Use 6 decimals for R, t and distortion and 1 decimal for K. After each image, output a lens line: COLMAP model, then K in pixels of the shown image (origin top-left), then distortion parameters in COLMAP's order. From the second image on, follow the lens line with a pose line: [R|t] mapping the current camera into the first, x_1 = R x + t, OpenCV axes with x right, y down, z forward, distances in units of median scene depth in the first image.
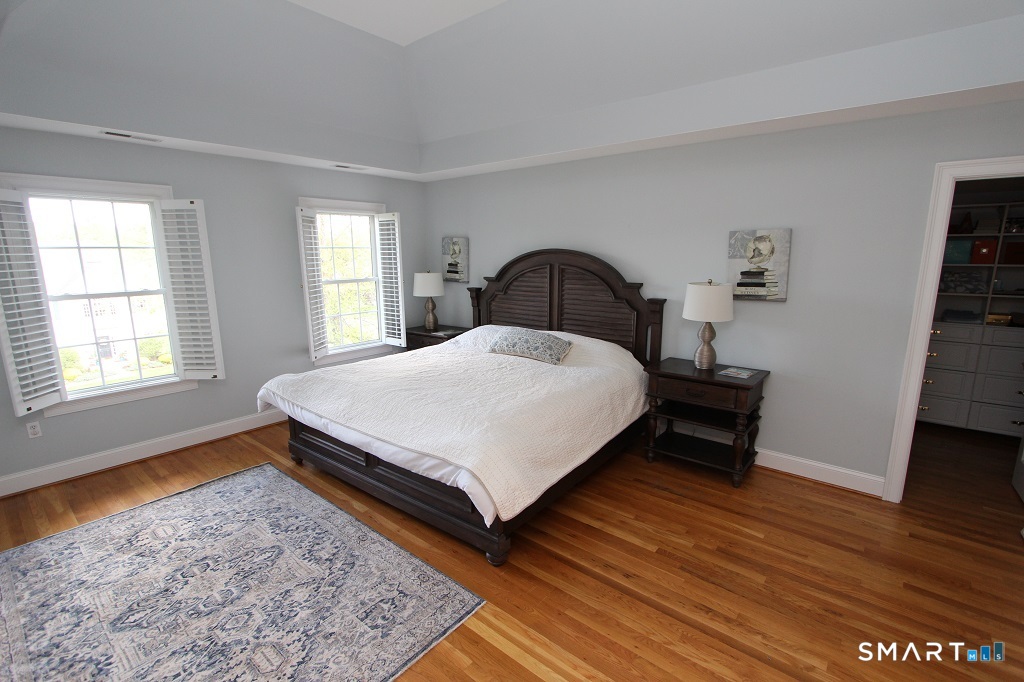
lens RADIAL K [[476.1, 0, 513.1], [0, 476.1, 335.5], [0, 0, 1]] dist [-0.007789, 0.001088]
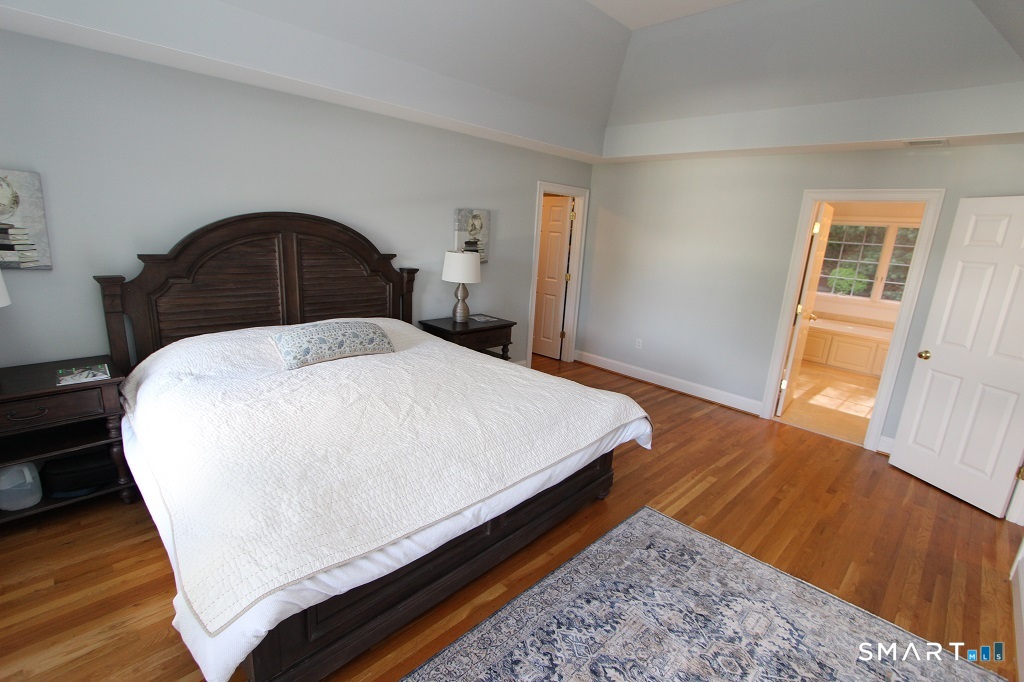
lens RADIAL K [[476.1, 0, 511.9], [0, 476.1, 350.4], [0, 0, 1]] dist [-0.007789, 0.001088]
pose [[0.084502, -0.238248, 0.967521, -0.814512], [0.118462, 0.966510, 0.227652, -0.128537], [-0.989356, 0.095377, 0.109895, 0.764097]]
